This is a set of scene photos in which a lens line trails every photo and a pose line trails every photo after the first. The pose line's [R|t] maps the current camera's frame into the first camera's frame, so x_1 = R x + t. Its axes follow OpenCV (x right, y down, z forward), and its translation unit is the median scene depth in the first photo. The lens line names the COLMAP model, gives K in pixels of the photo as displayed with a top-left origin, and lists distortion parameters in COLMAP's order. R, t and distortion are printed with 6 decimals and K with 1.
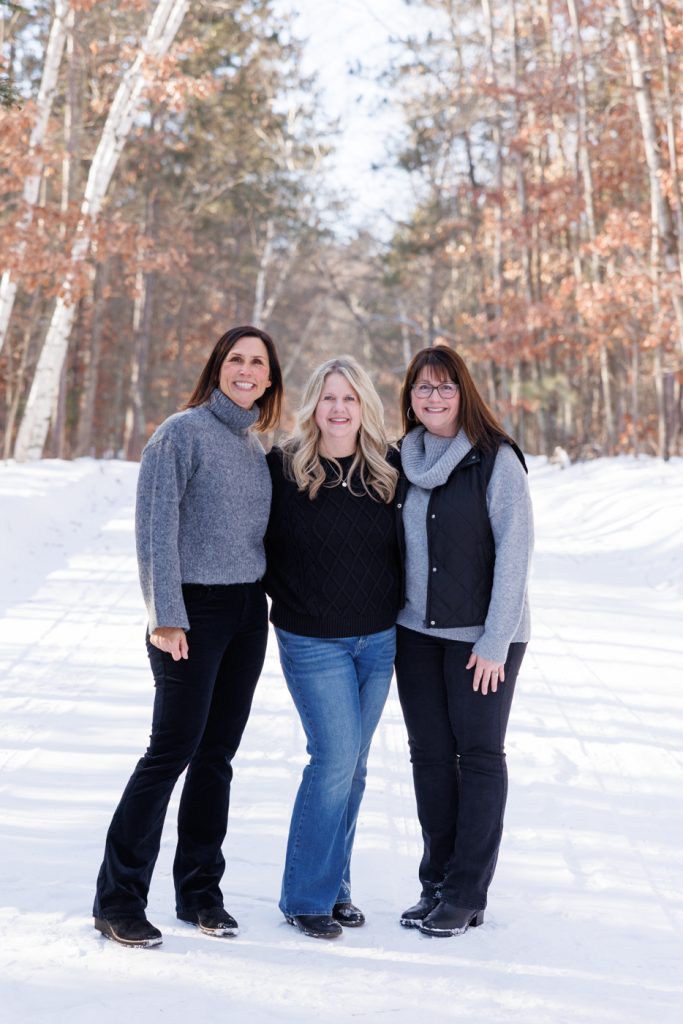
lens RADIAL K [[2073.3, 0, 337.2], [0, 2073.3, 531.3], [0, 0, 1]] dist [0.062974, -0.061861]
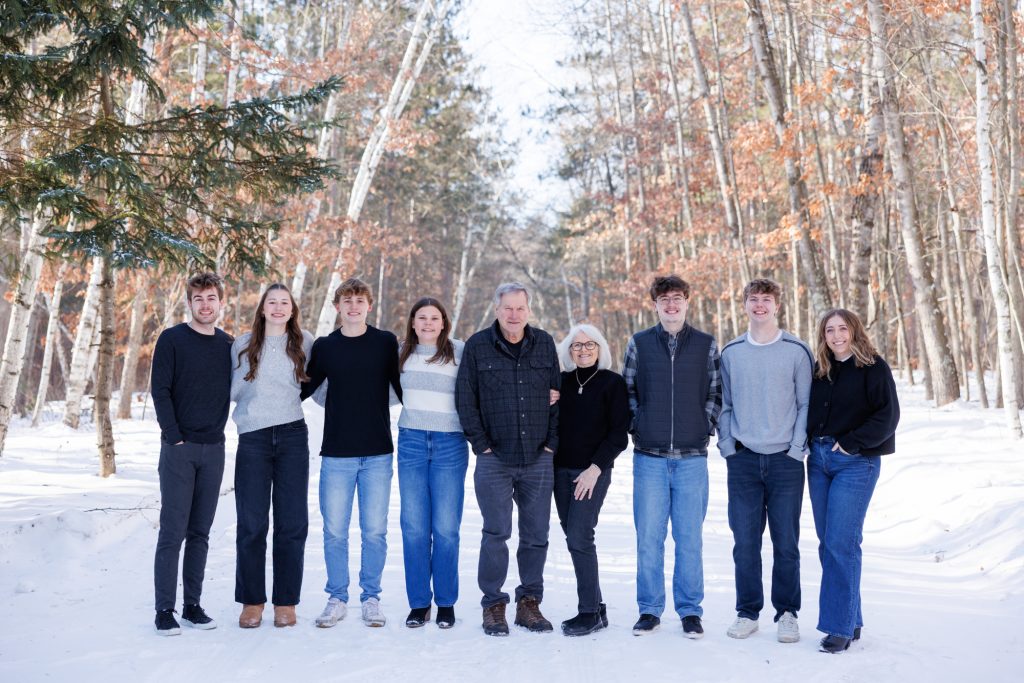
lens RADIAL K [[1791.5, 0, 512.8], [0, 1791.5, 339.4], [0, 0, 1]] dist [0.014967, -0.054561]
pose [[0.999719, -0.023411, -0.003751, 0.000059], [0.023107, 0.997479, -0.067099, 0.019922], [0.005313, 0.066993, 0.997739, -0.240551]]
